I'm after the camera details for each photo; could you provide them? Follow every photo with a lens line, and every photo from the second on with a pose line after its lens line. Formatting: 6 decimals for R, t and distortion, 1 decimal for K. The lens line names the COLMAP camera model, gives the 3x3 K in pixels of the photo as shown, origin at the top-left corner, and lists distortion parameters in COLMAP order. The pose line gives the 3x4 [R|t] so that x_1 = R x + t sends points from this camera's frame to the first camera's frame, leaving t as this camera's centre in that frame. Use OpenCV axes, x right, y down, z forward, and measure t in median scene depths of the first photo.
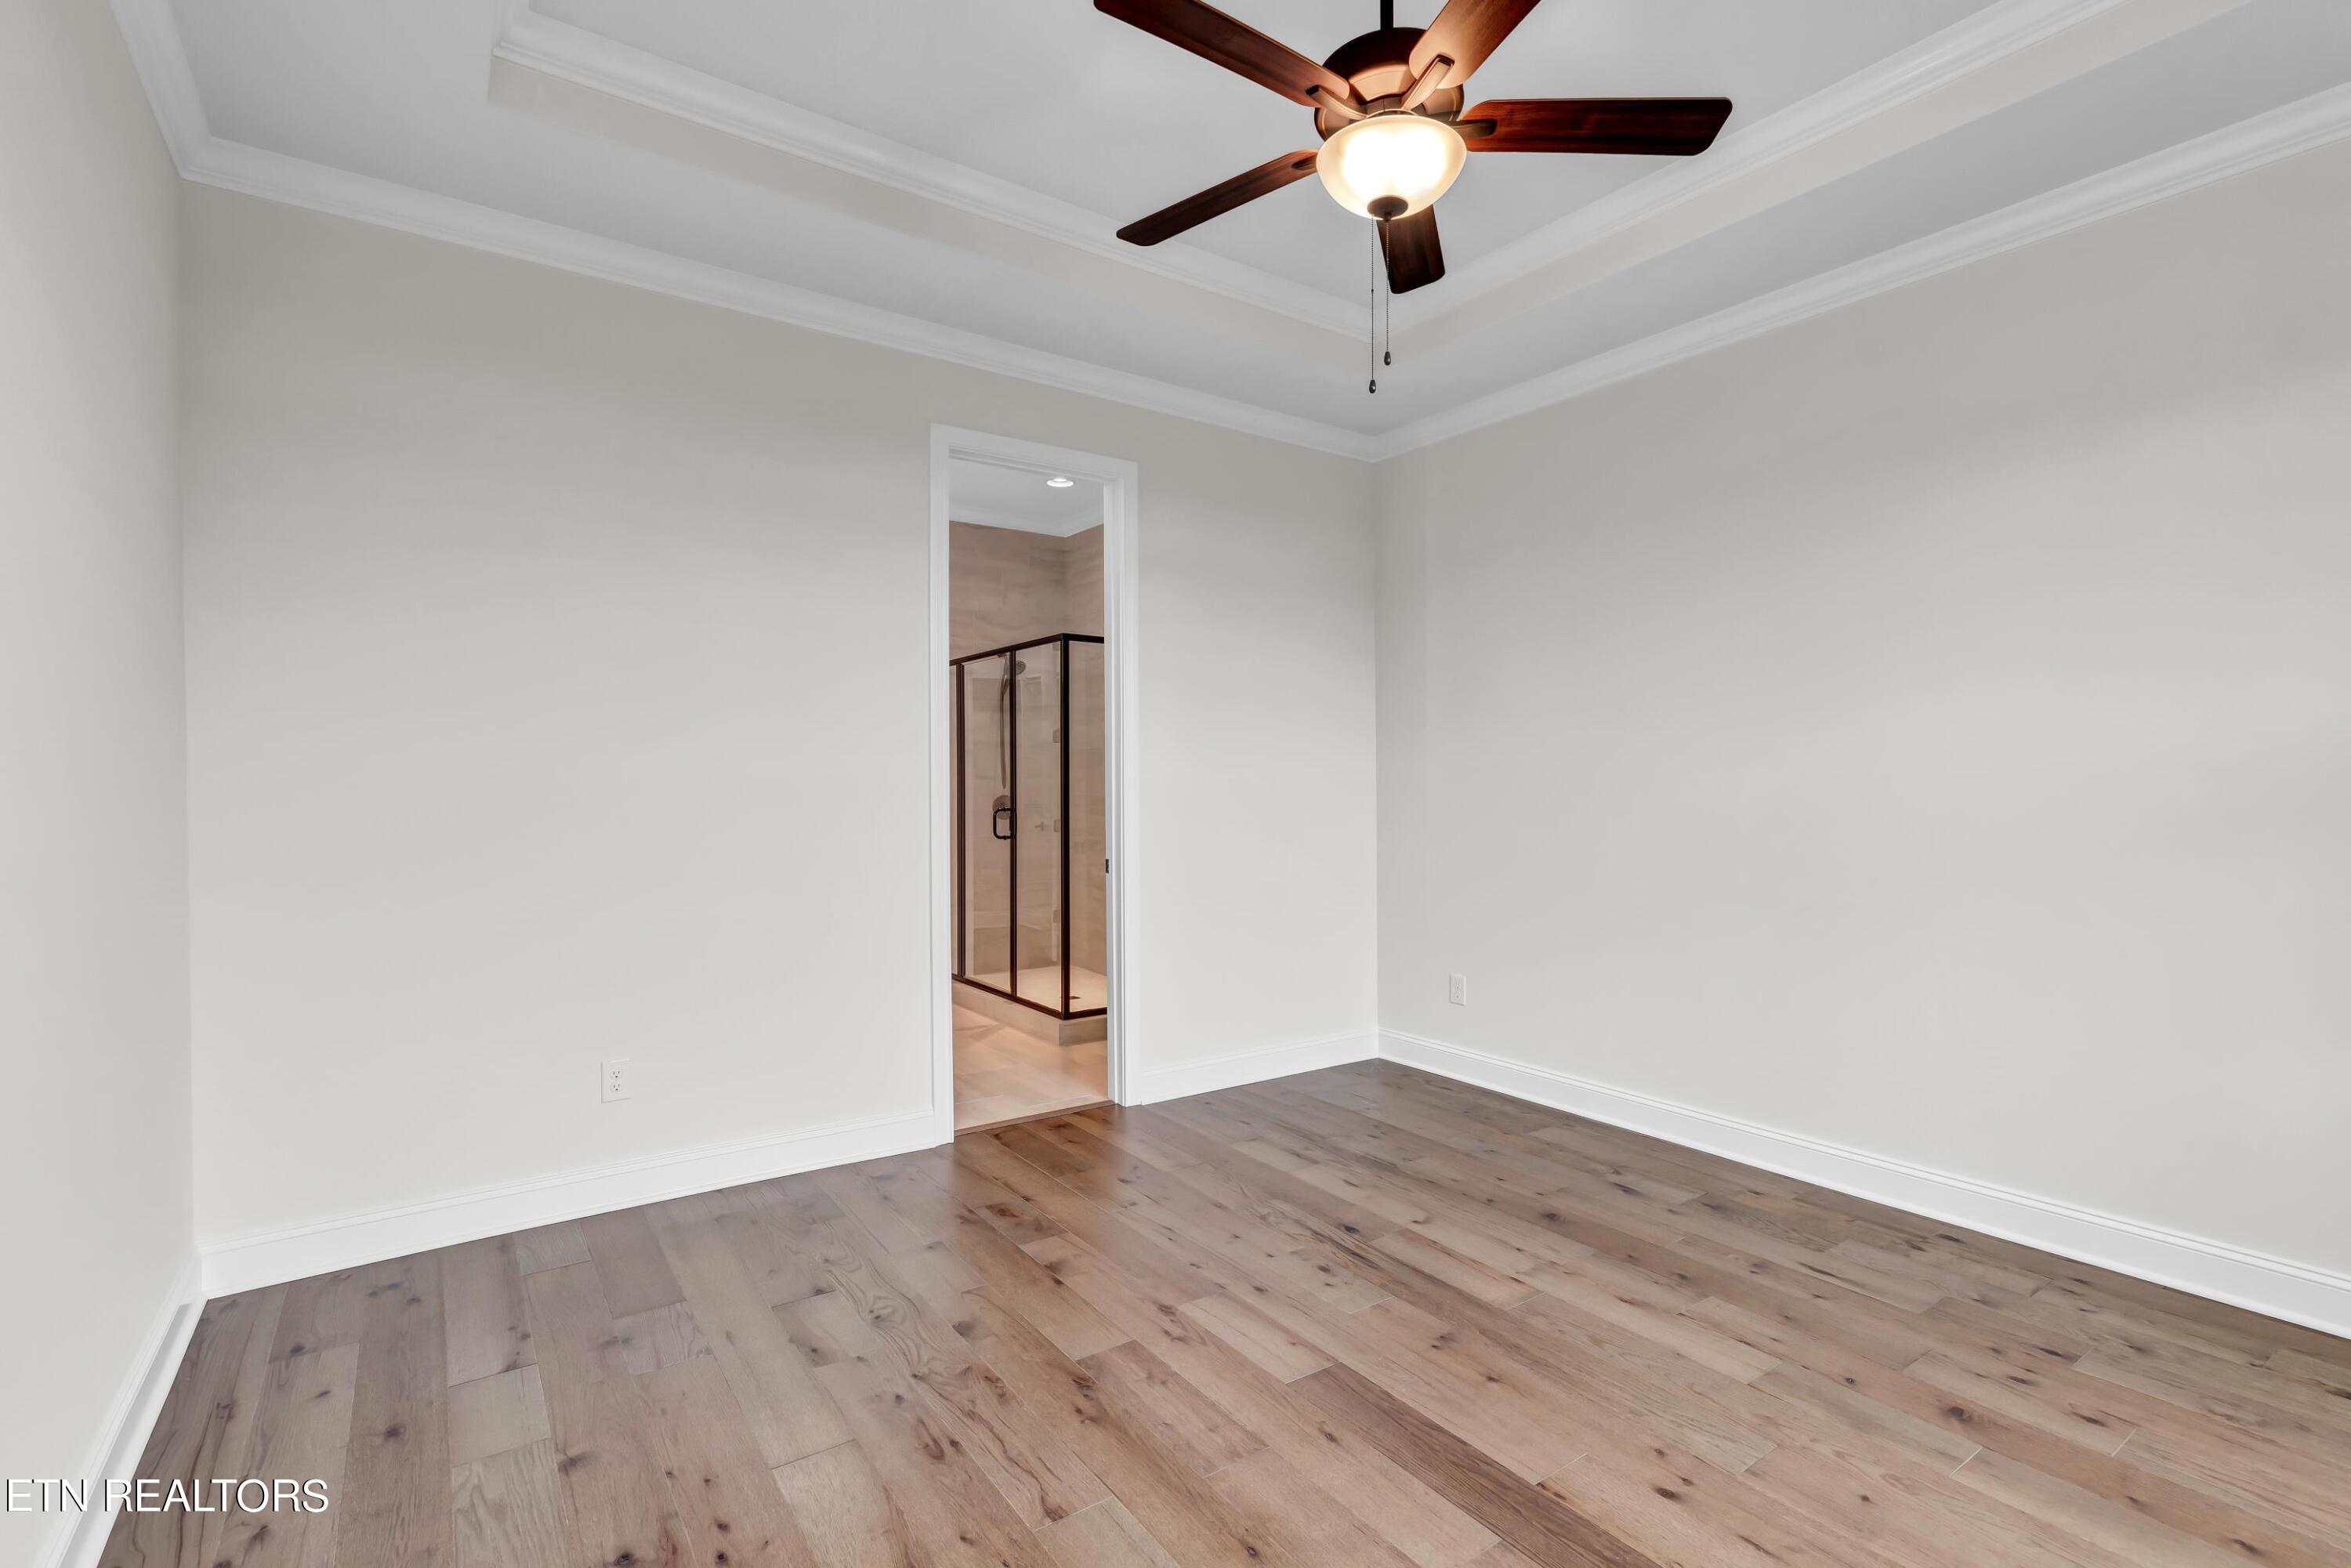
lens RADIAL K [[1071.3, 0, 1180.3], [0, 1071.3, 787.3], [0, 0, 1]] dist [0.012119, -0.001947]
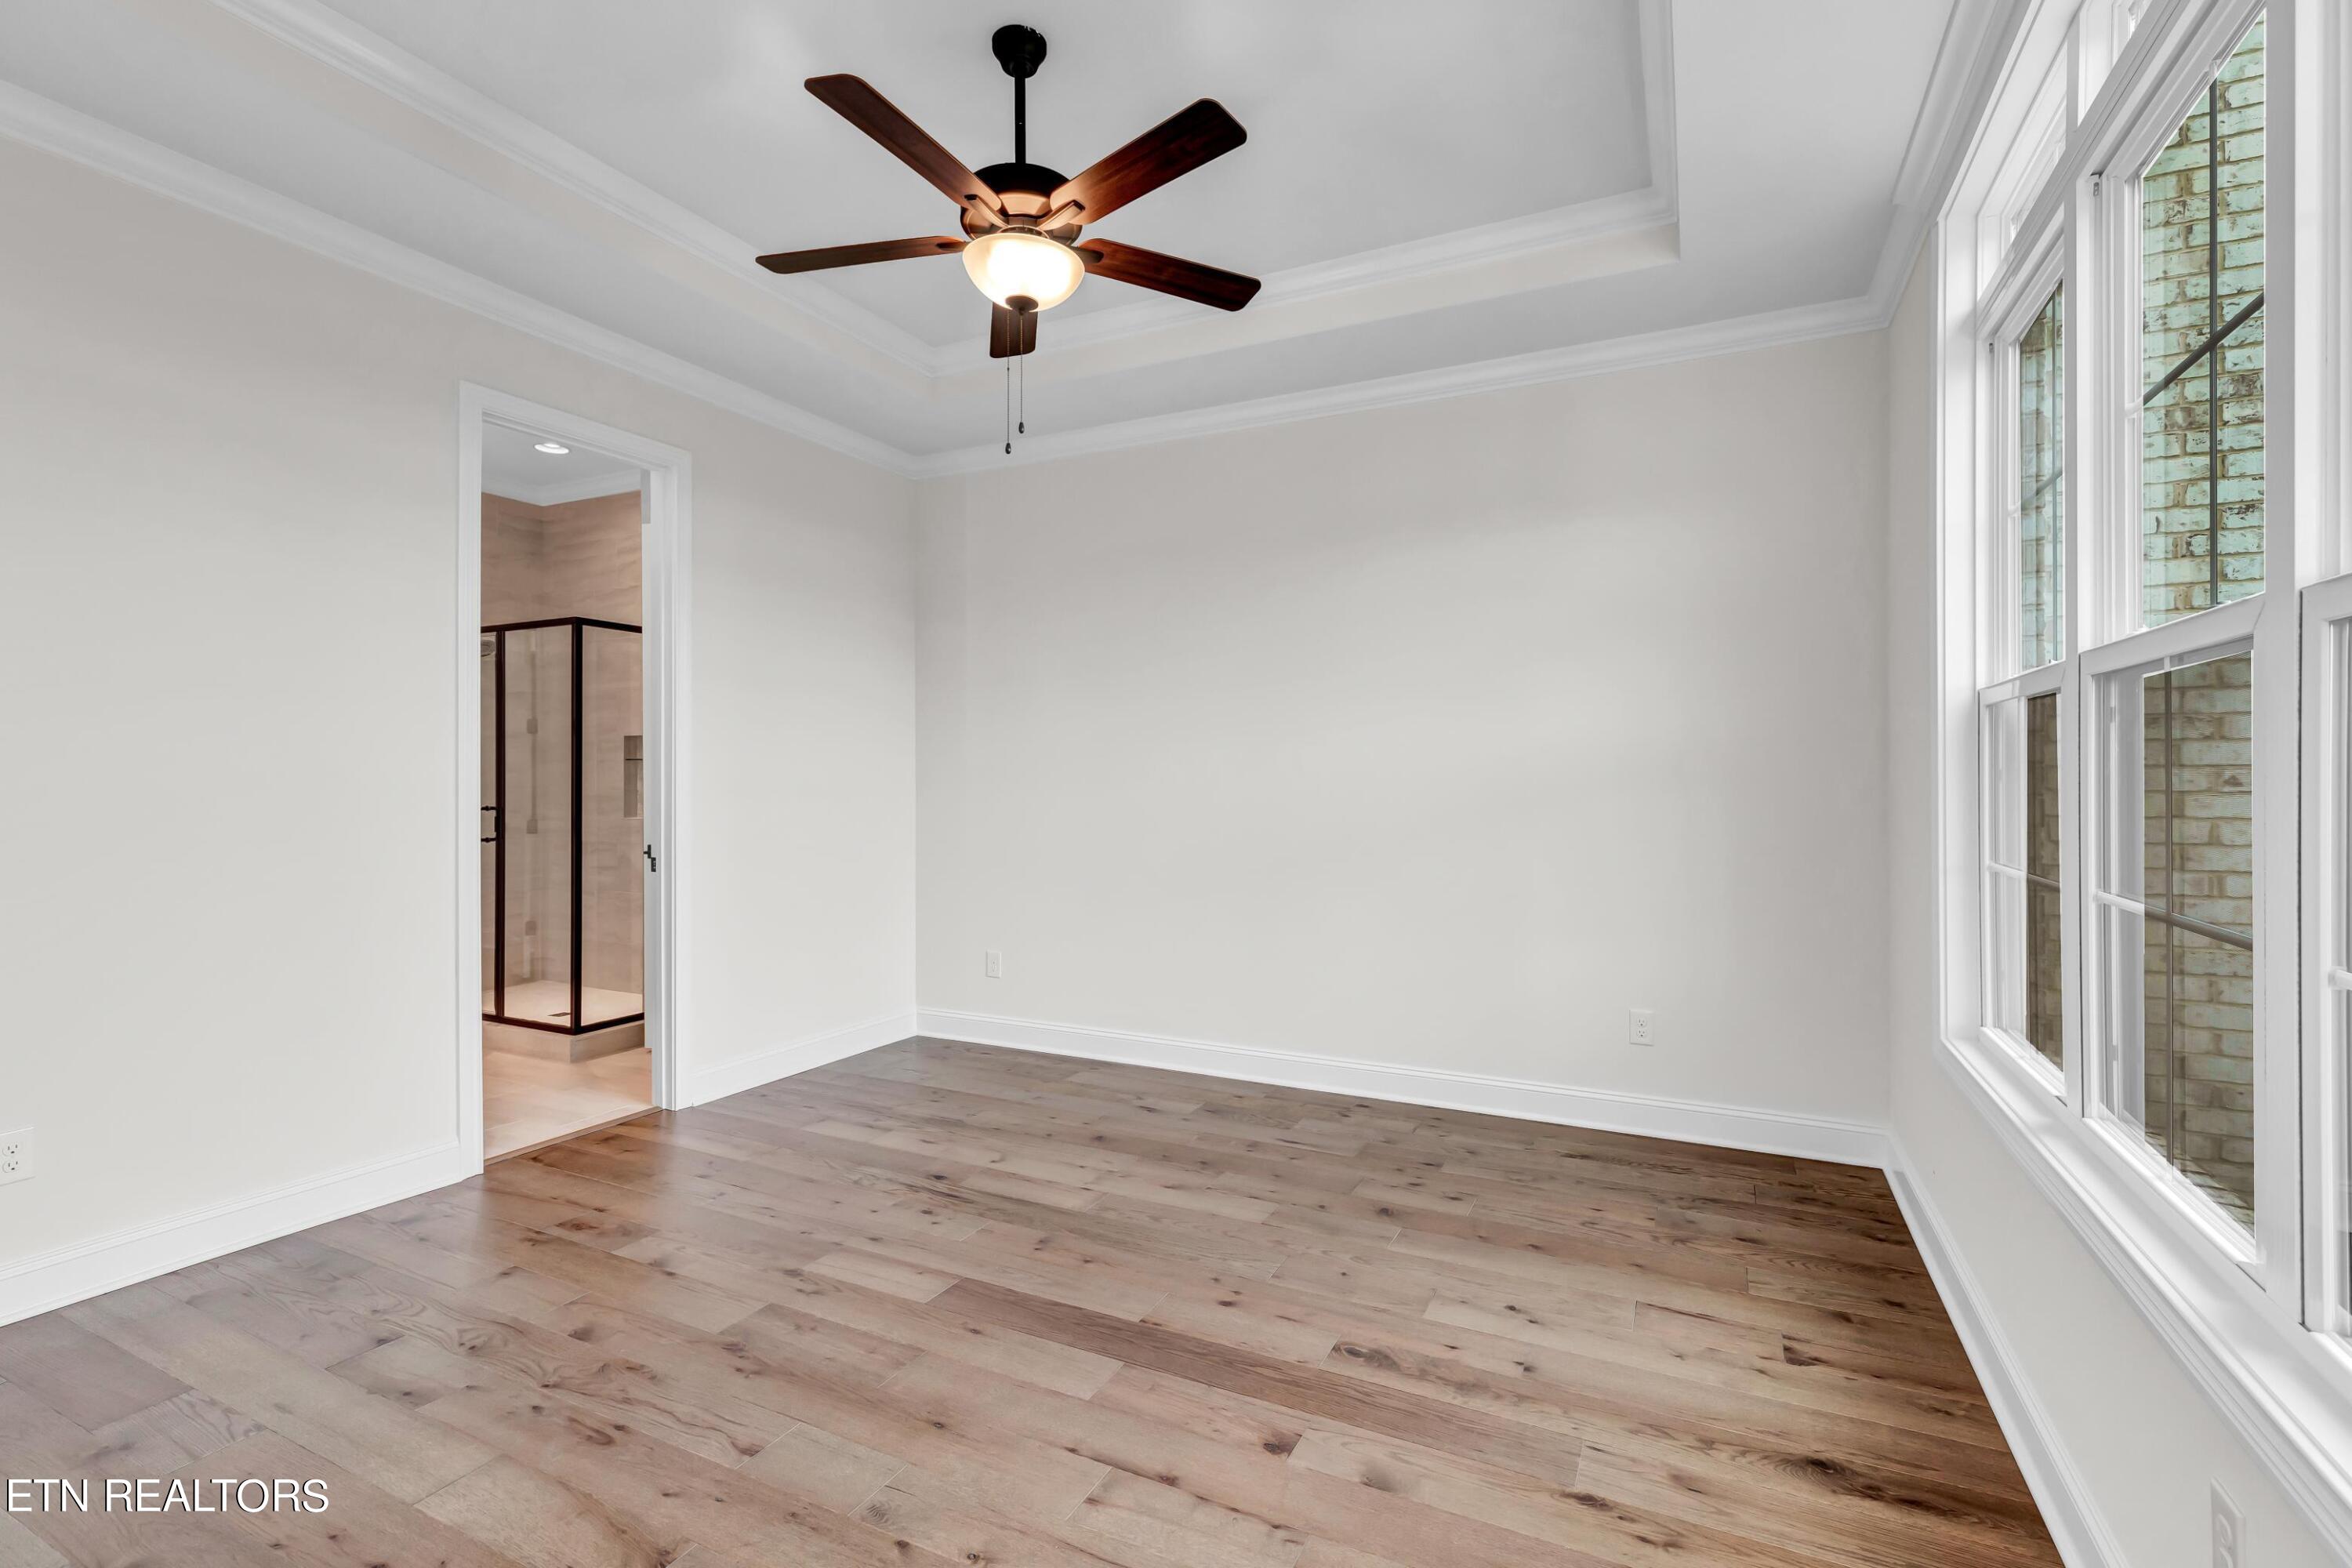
lens RADIAL K [[1071.8, 0, 1164.7], [0, 1071.8, 783.3], [0, 0, 1]] dist [0.012119, -0.001947]
pose [[0.881289, -0.001554, 0.472575, -0.195996], [0.001558, 0.999999, 0.000382, 0.000863], [-0.472575, 0.000400, 0.881290, -0.117933]]
